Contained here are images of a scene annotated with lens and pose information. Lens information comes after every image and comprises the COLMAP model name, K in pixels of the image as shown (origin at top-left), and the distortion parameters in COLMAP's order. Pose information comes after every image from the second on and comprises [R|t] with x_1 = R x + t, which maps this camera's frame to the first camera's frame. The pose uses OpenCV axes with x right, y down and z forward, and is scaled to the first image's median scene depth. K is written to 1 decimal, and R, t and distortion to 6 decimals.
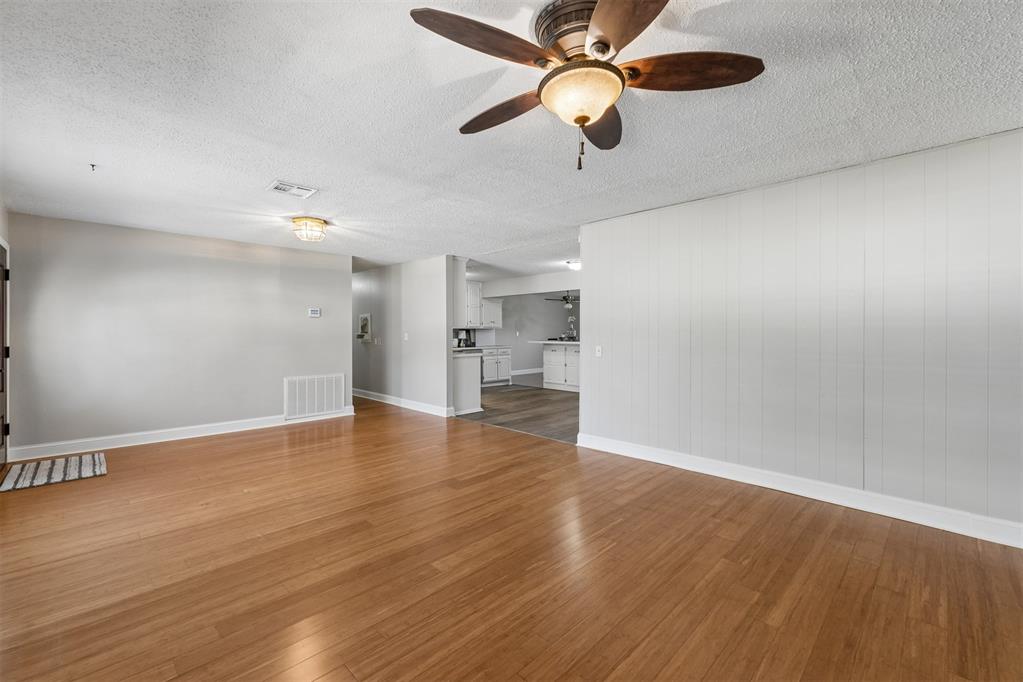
lens RADIAL K [[429.7, 0, 518.2], [0, 429.7, 332.1], [0, 0, 1]] dist [0.008006, 0.000544]
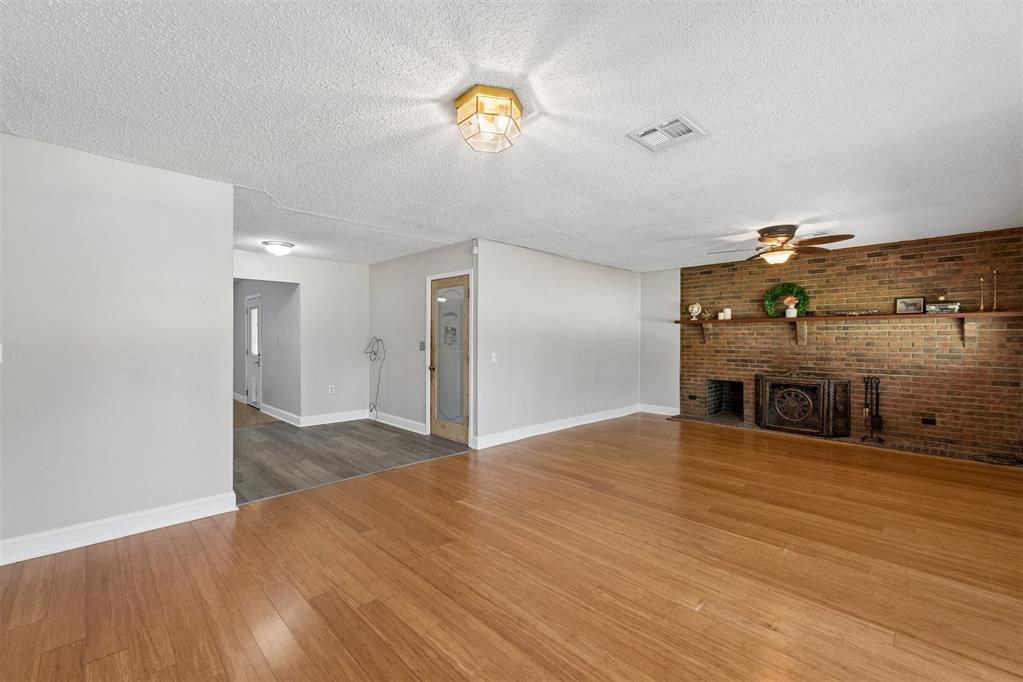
lens RADIAL K [[429.7, 0, 502.5], [0, 429.7, 343.1], [0, 0, 1]] dist [0.008006, 0.000544]
pose [[0.021914, -0.006455, 0.999739, -1.145427], [-0.002347, 0.999976, 0.006508, -0.001679], [-0.999757, -0.002489, 0.021899, 1.170021]]
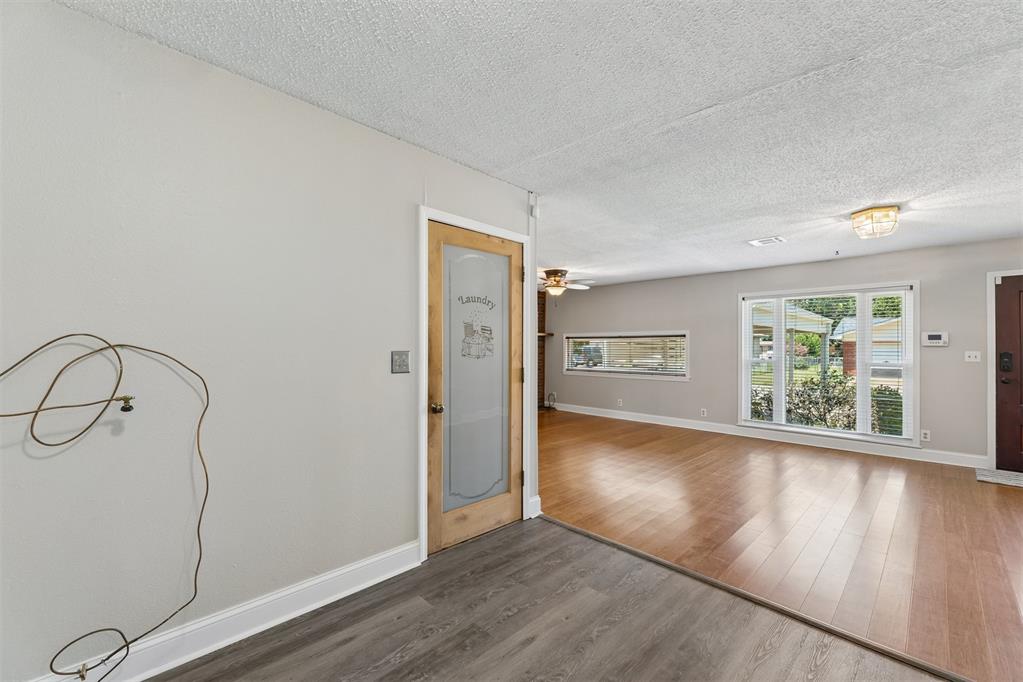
lens RADIAL K [[429.7, 0, 522.4], [0, 429.7, 343.3], [0, 0, 1]] dist [0.008006, 0.000544]
pose [[-0.999862, -0.004197, -0.016076, 0.220832], [-0.004049, 0.999949, -0.009225, -0.004673], [0.016114, -0.009159, -0.999828, 2.150970]]
